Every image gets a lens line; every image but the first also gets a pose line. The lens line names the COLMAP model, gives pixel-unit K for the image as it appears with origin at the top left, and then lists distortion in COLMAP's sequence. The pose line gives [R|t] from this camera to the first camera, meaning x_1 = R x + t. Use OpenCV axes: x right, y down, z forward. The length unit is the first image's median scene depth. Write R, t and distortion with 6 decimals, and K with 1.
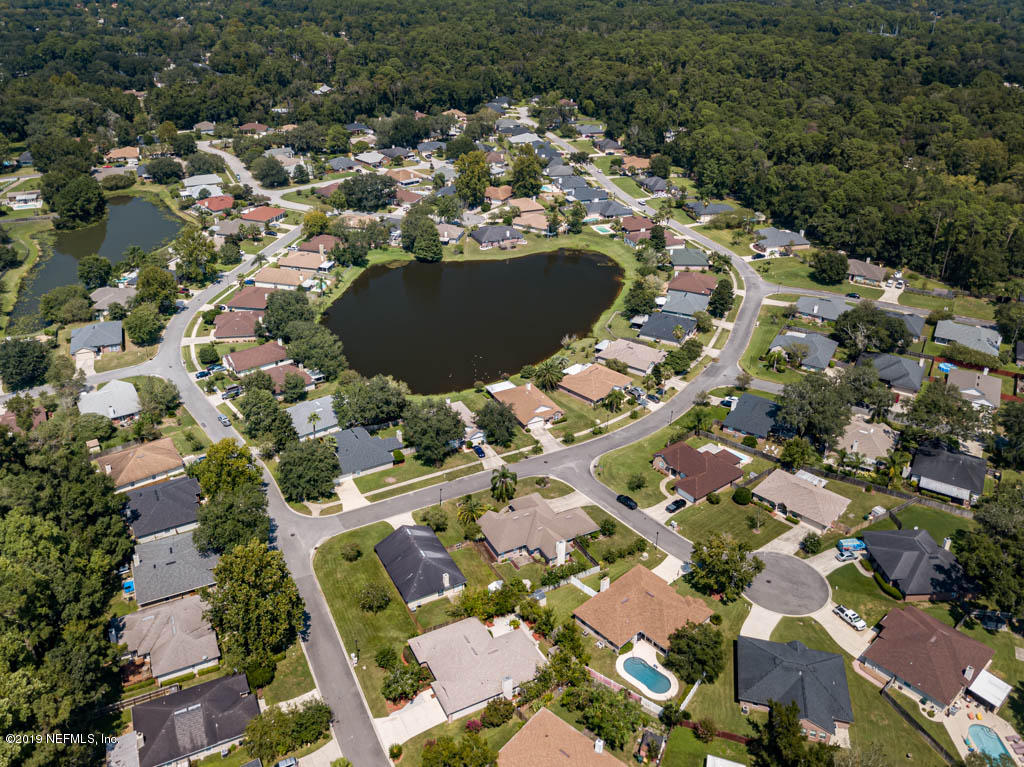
lens RADIAL K [[824.9, 0, 503.1], [0, 824.9, 334.6], [0, 0, 1]] dist [0.020024, 0.001154]
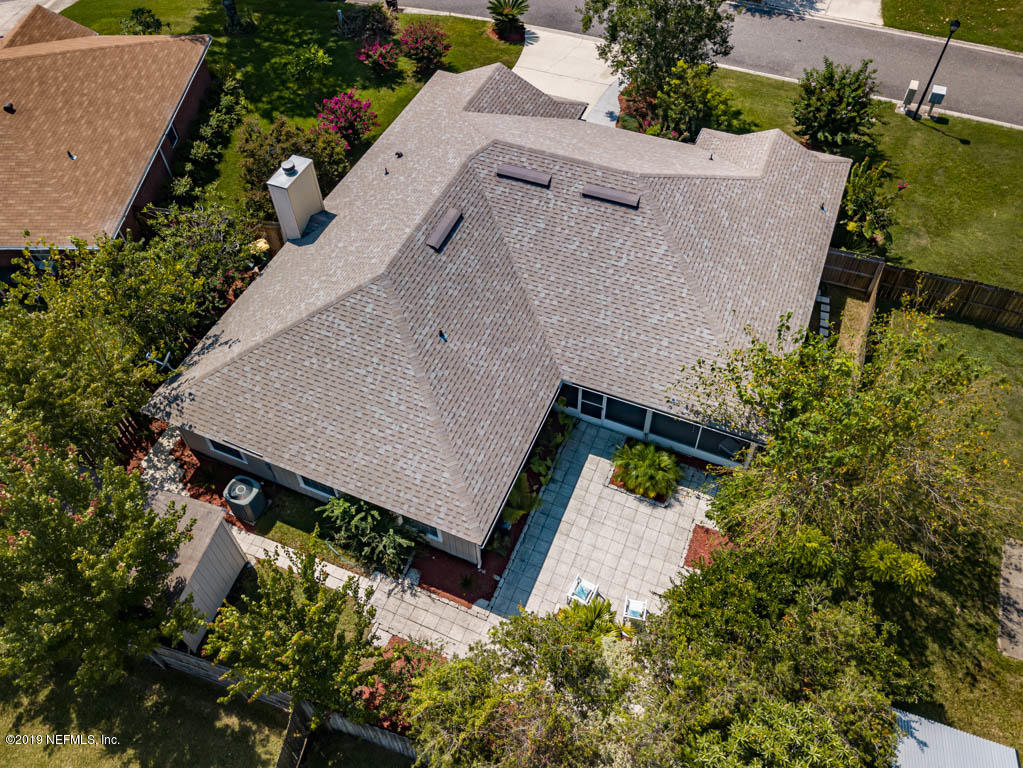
lens RADIAL K [[797.1, 0, 506.3], [0, 797.1, 352.9], [0, 0, 1]] dist [0.008150, 0.009848]
pose [[-0.778342, 0.484902, -0.398816, 0.048169], [-0.260917, 0.327947, 0.907950, 0.185383], [0.571057, 0.810753, -0.128735, 0.840845]]
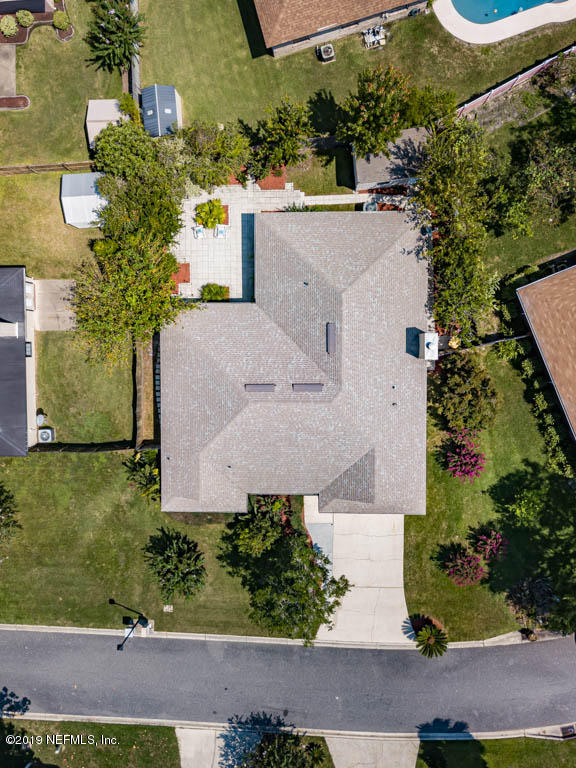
lens RADIAL K [[587.3, 0, 284.8], [0, 587.3, 372.3], [0, 0, 1]] dist [0.014973, 0.008180]
pose [[0.459427, -0.884198, -0.084381, -0.009551], [0.440105, 0.144094, 0.886309, 0.122896], [-0.771514, -0.444331, 0.455341, 0.714982]]
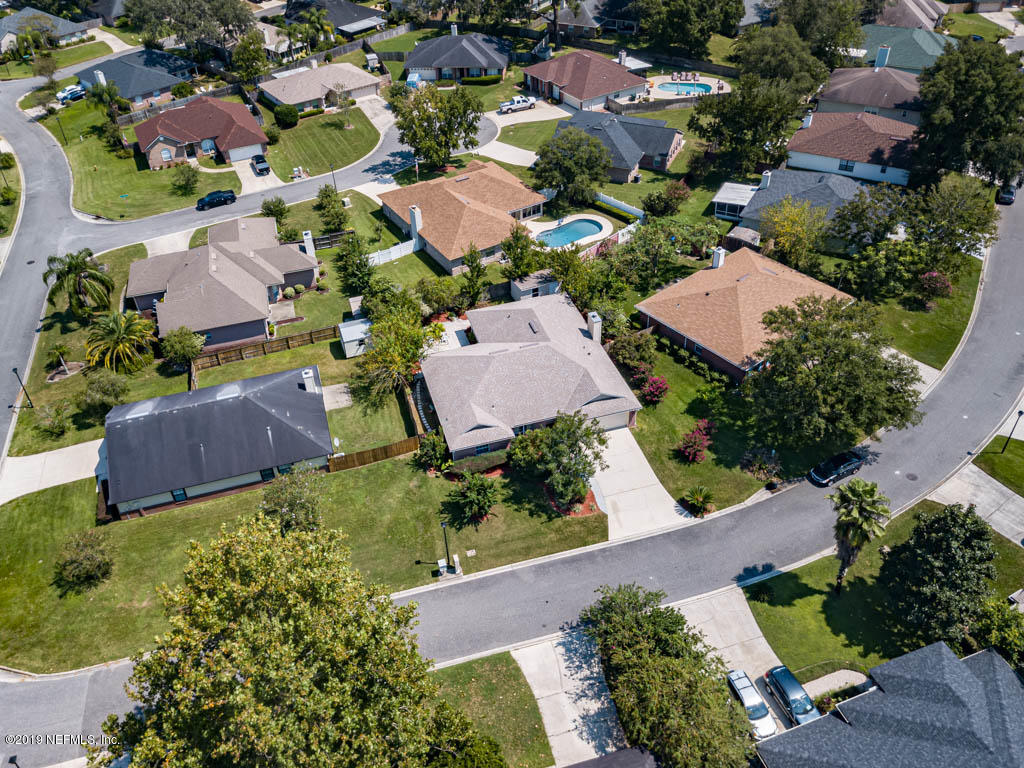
lens RADIAL K [[797.9, 0, 506.8], [0, 797.9, 352.9], [0, 0, 1]] dist [0.008150, 0.009848]
pose [[0.188238, -0.623546, 0.758786, -0.343554], [0.457355, 0.739367, 0.494128, 0.099497], [-0.869133, 0.254021, 0.424359, 0.635079]]
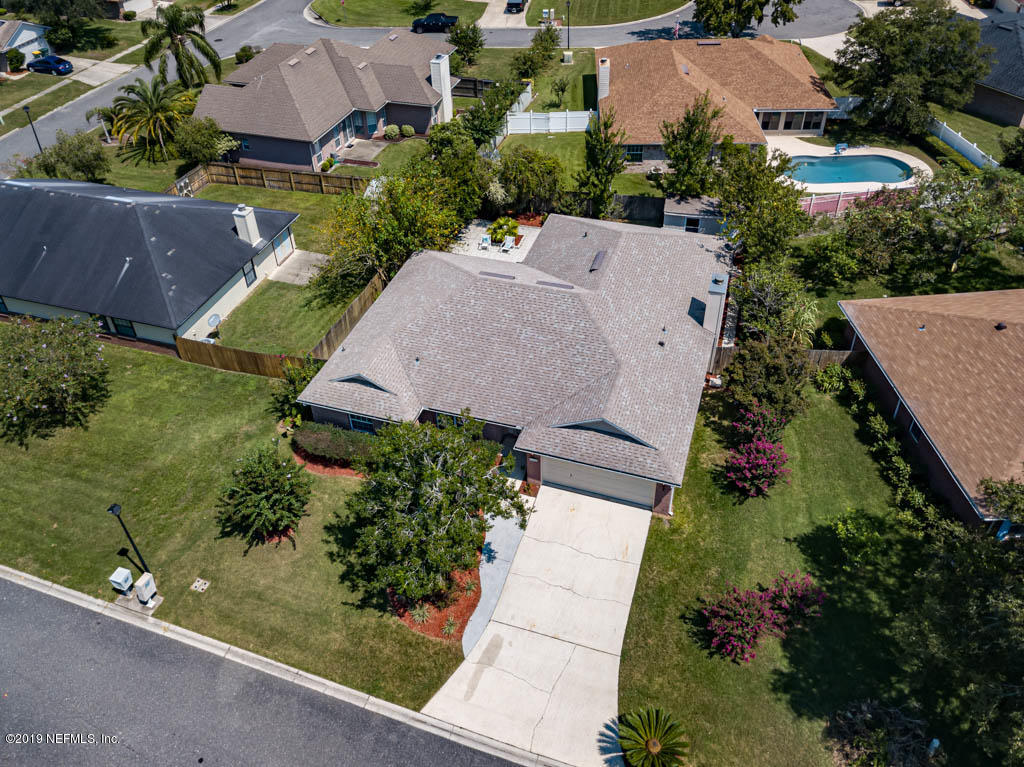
lens RADIAL K [[797.9, 0, 506.8], [0, 797.9, 352.4], [0, 0, 1]] dist [0.008150, 0.009848]
pose [[0.721044, -0.471796, 0.507449, -0.153923], [0.343949, 0.879478, 0.328963, 0.246058], [-0.601494, -0.062660, 0.796416, 0.634084]]
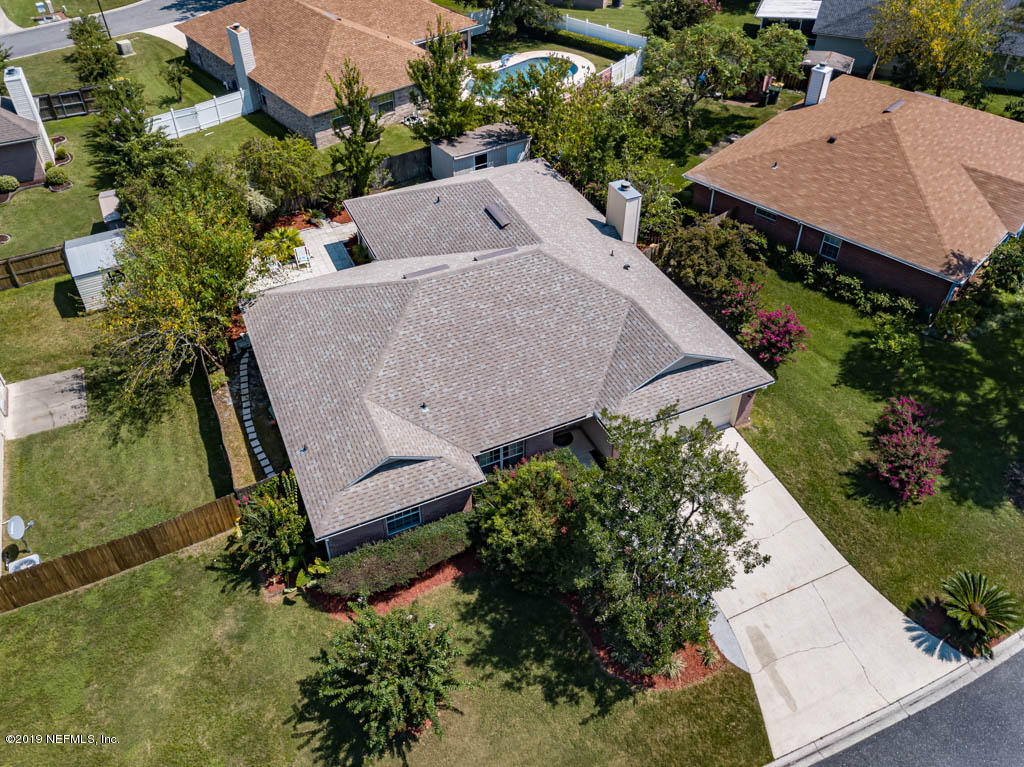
lens RADIAL K [[824.9, 0, 503.1], [0, 824.9, 334.6], [0, 0, 1]] dist [0.020024, 0.001154]
pose [[0.059860, -0.652736, 0.755217, -0.178035], [0.440557, 0.696176, 0.566787, 0.213910], [-0.895727, 0.298788, 0.329241, 0.741200]]
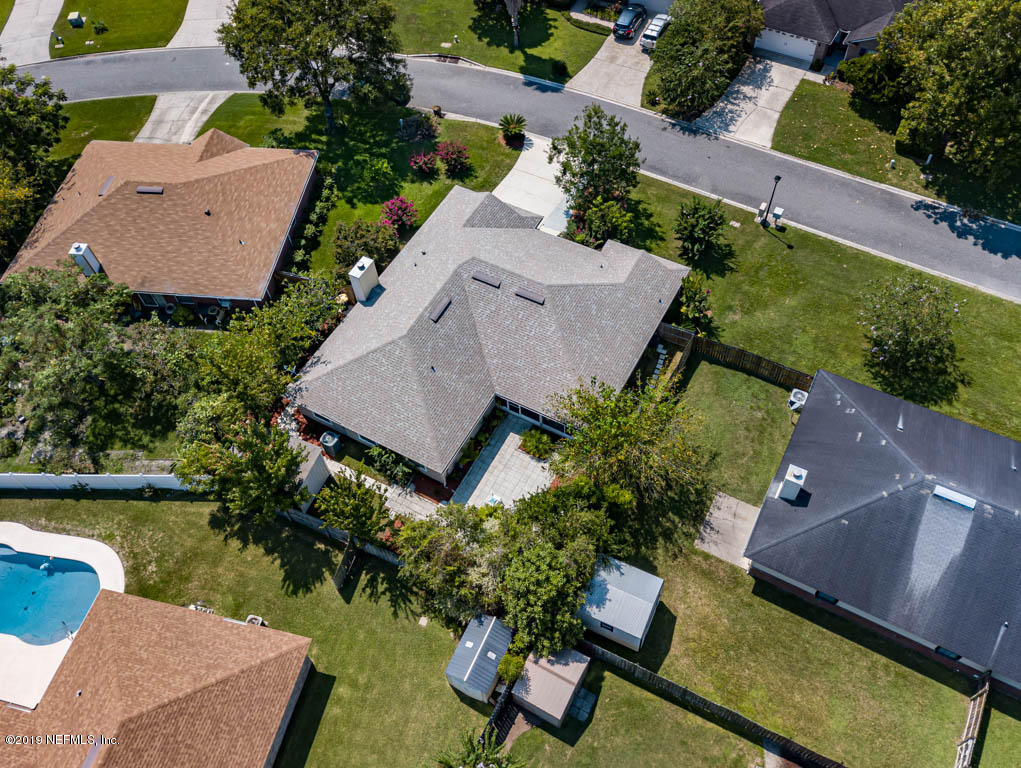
lens RADIAL K [[832.1, 0, 515.3], [0, 832.1, 343.7], [0, 0, 1]] dist [0.015103, 0.001497]
pose [[-0.834950, 0.454165, -0.310795, 0.060197], [-0.208286, 0.261944, 0.942339, 0.047881], [0.509388, 0.851540, -0.124114, 0.855484]]
